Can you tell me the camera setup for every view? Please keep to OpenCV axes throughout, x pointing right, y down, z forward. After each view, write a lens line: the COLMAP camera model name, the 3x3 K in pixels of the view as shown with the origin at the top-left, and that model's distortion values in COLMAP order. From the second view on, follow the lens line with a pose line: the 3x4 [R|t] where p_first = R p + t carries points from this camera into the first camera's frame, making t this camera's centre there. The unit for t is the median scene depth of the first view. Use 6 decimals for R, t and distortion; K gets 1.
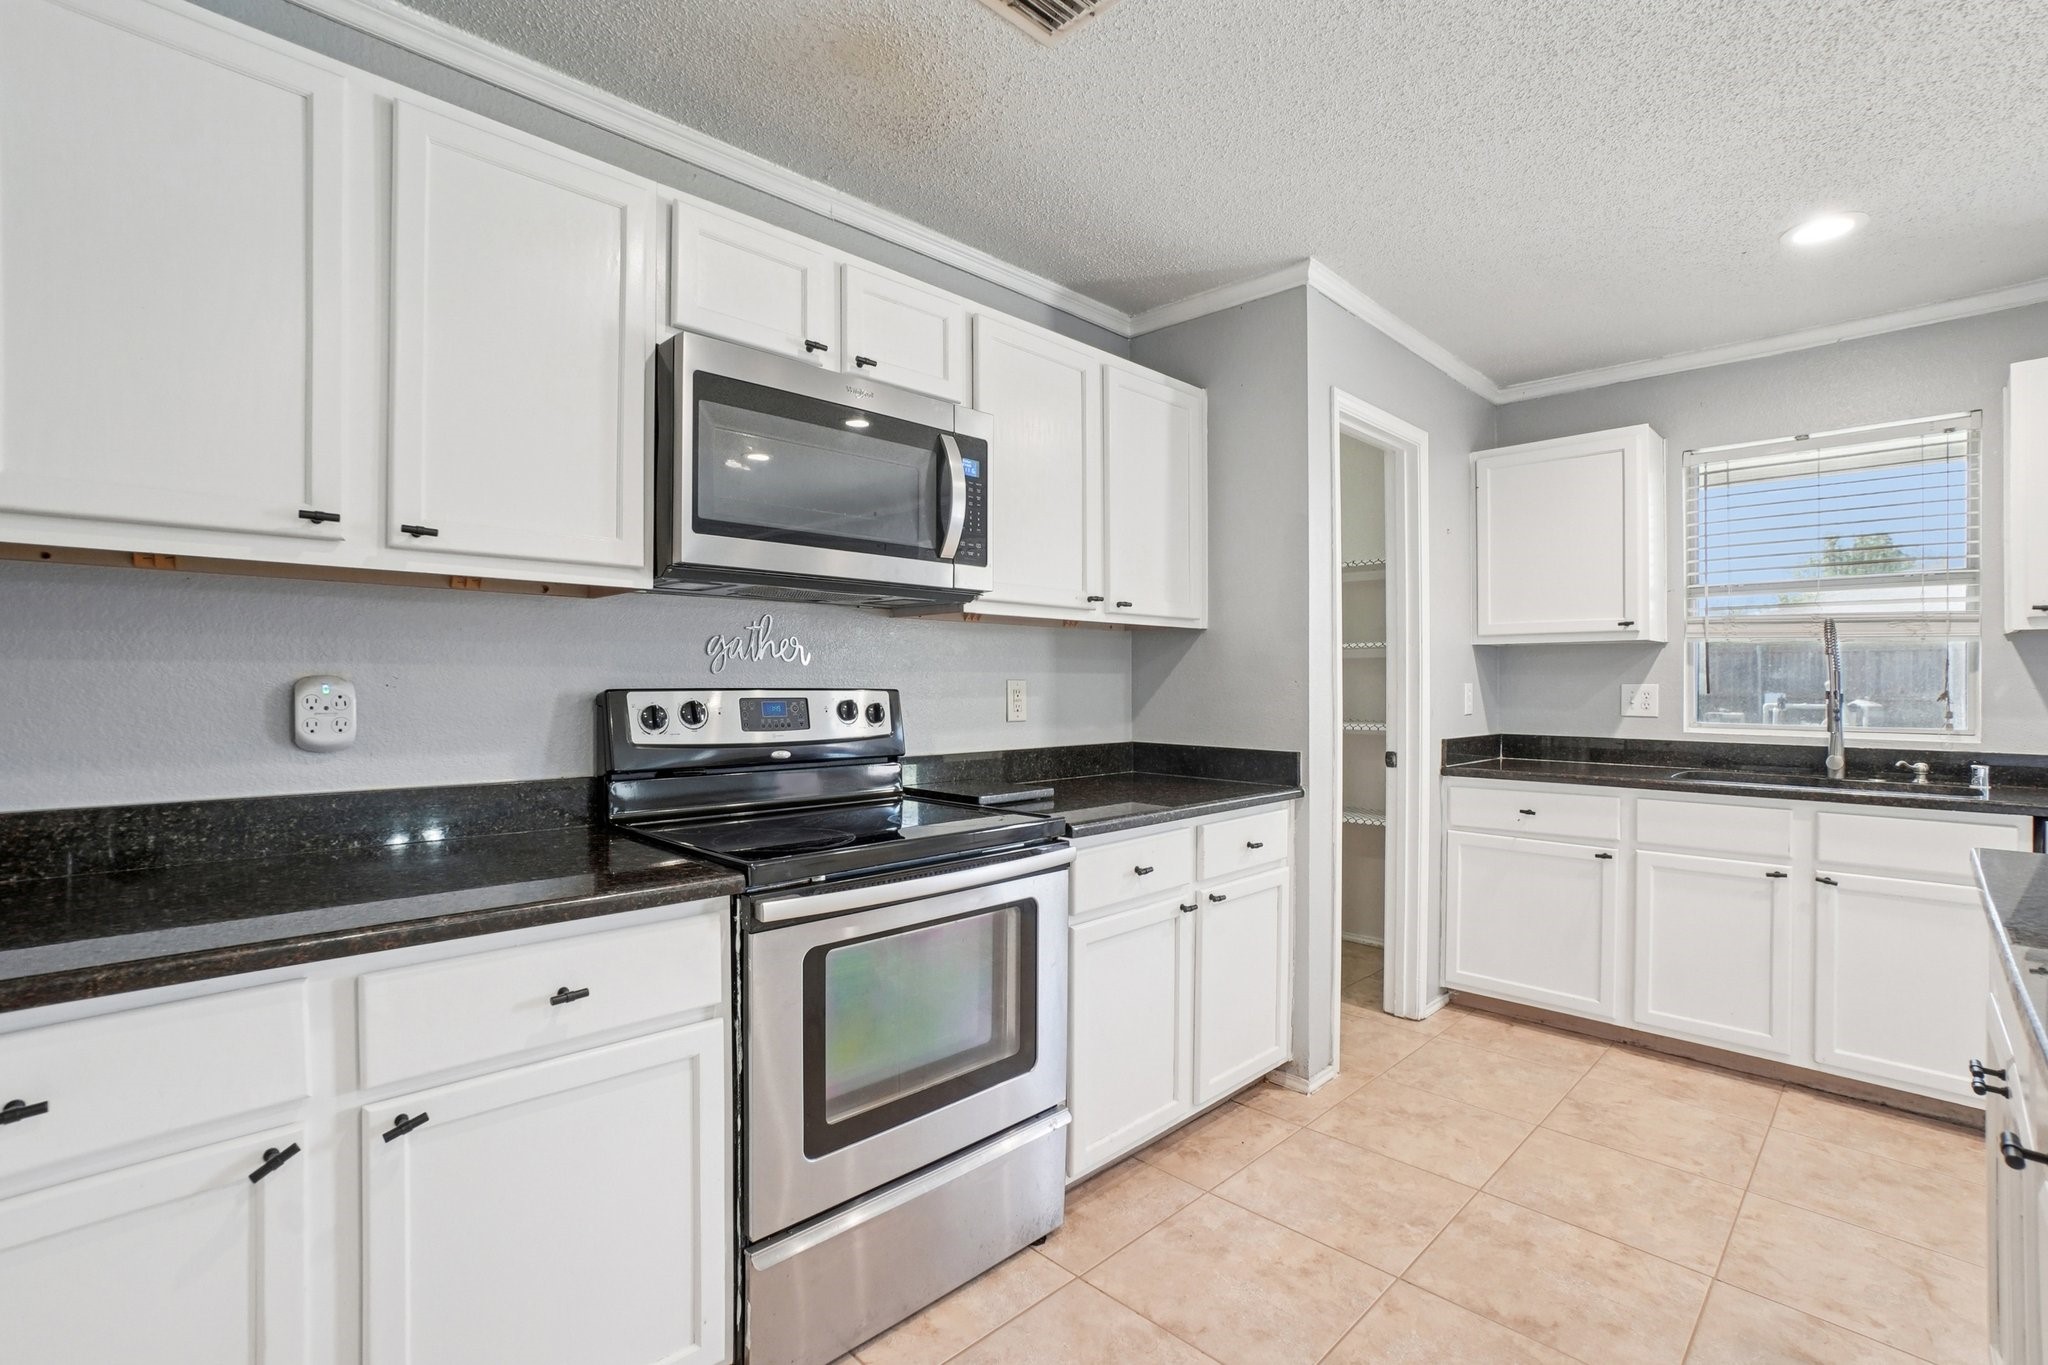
lens RADIAL K [[907.5, 0, 944.9], [0, 907.5, 688.9], [0, 0, 1]] dist [-0.033620, 0.006923]
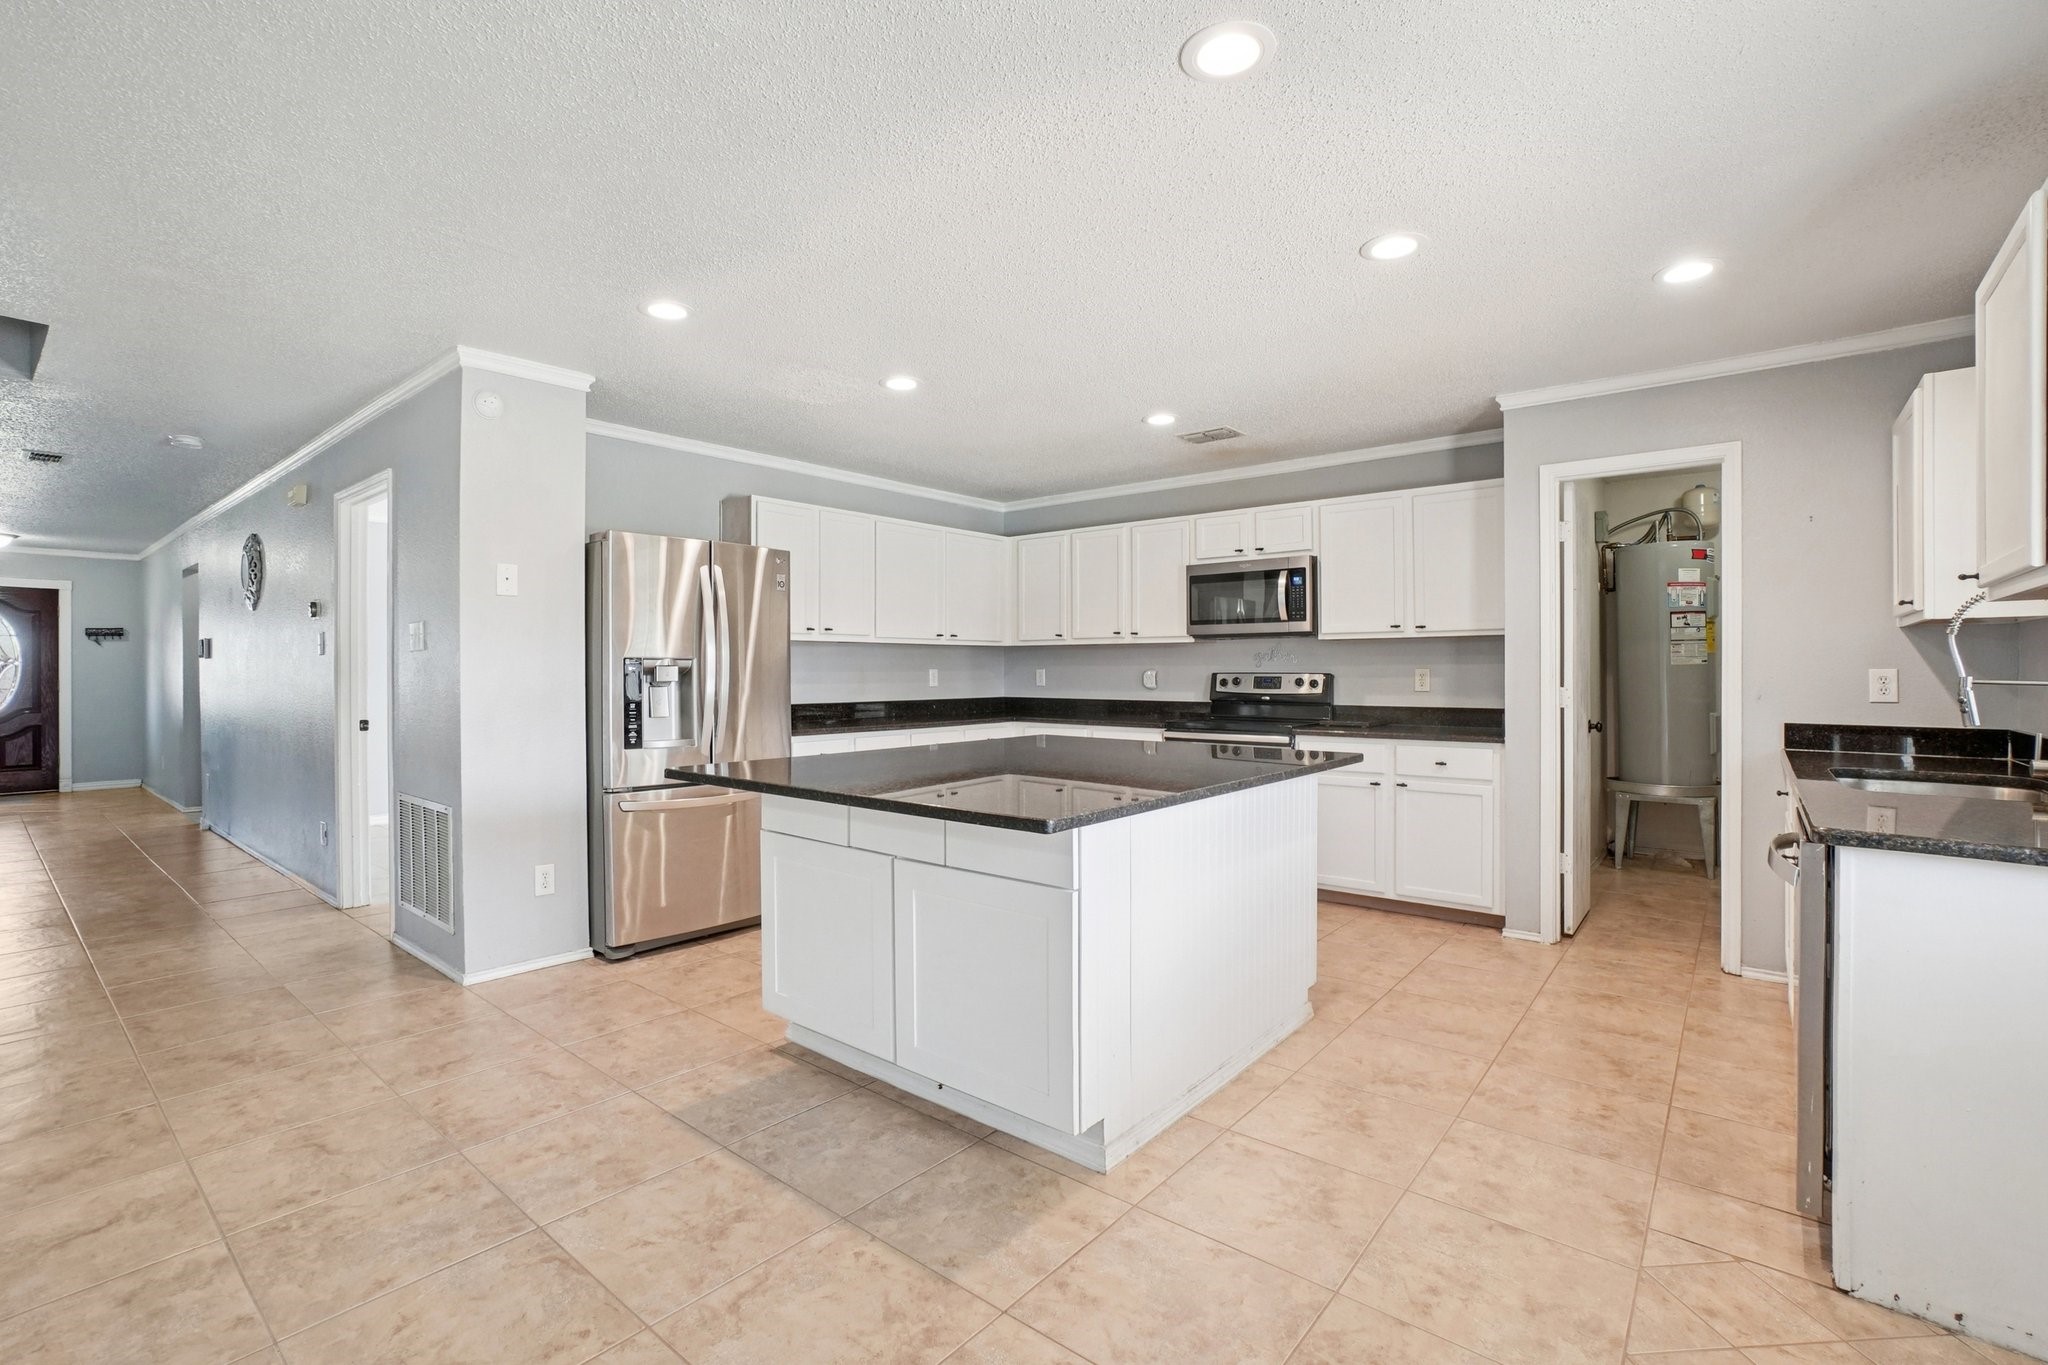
lens RADIAL K [[907.5, 0, 1024.7], [0, 907.5, 674.5], [0, 0, 1]] dist [-0.033620, 0.006923]
pose [[0.125175, 0.001722, -0.992133, 2.182885], [-0.005015, 0.999987, 0.001103, 0.004452], [0.992122, 0.004837, 0.125182, -0.007066]]
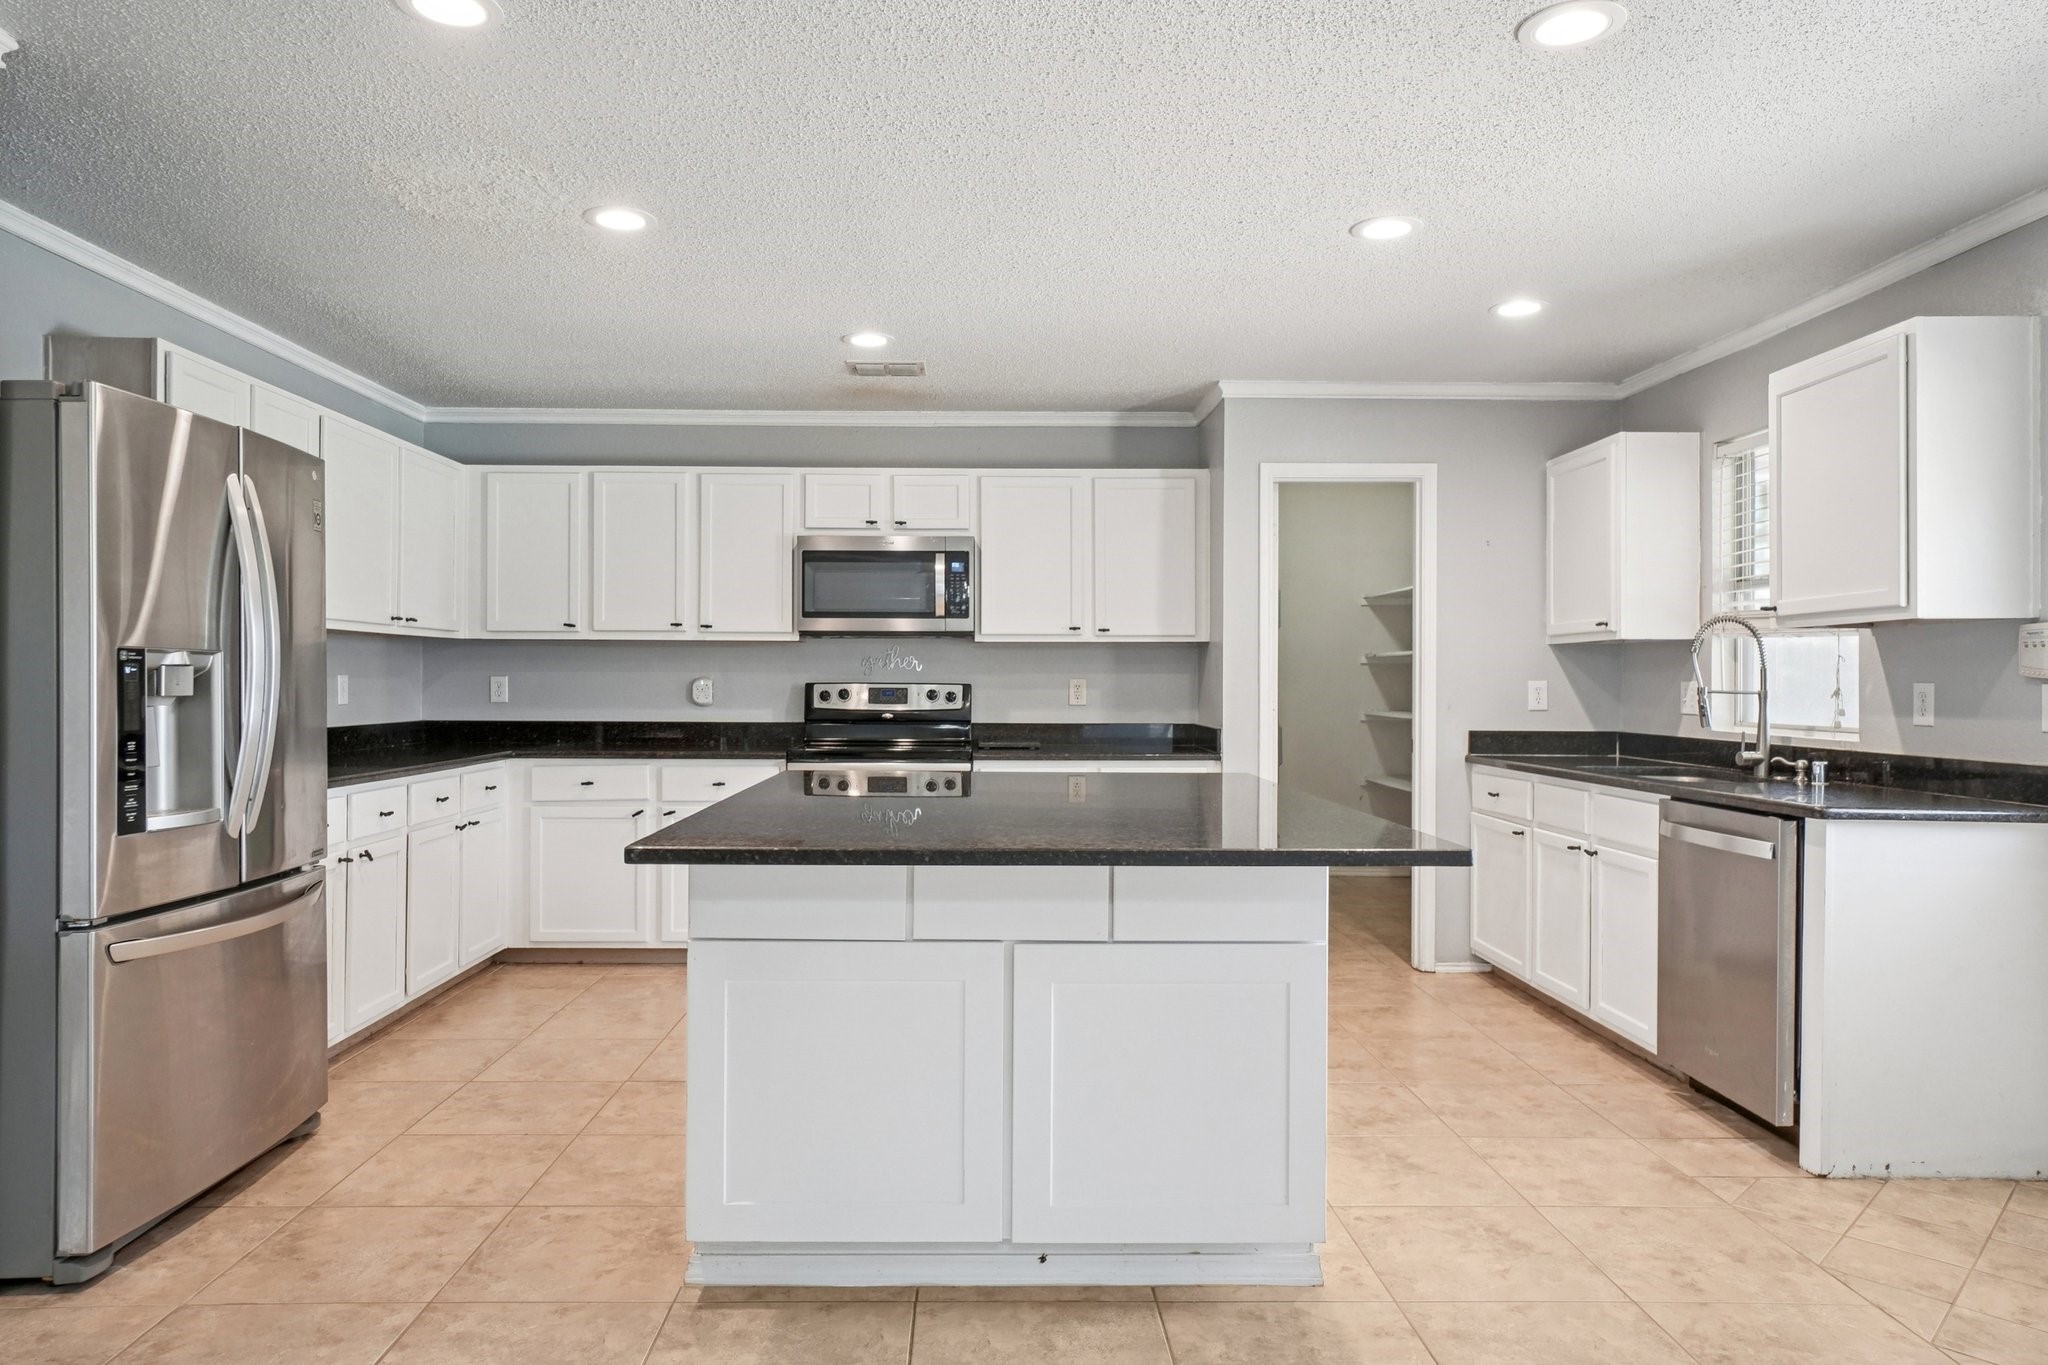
lens RADIAL K [[1269.6, 0, 978.1], [0, 1269.6, 683.5], [0, 0, 1]] dist [0.006869, -0.004888]
pose [[0.733755, 0.000590, -0.679414, 1.768409], [-0.006024, 0.999966, -0.005637, 0.014242], [0.679388, 0.008229, 0.733733, -0.869126]]
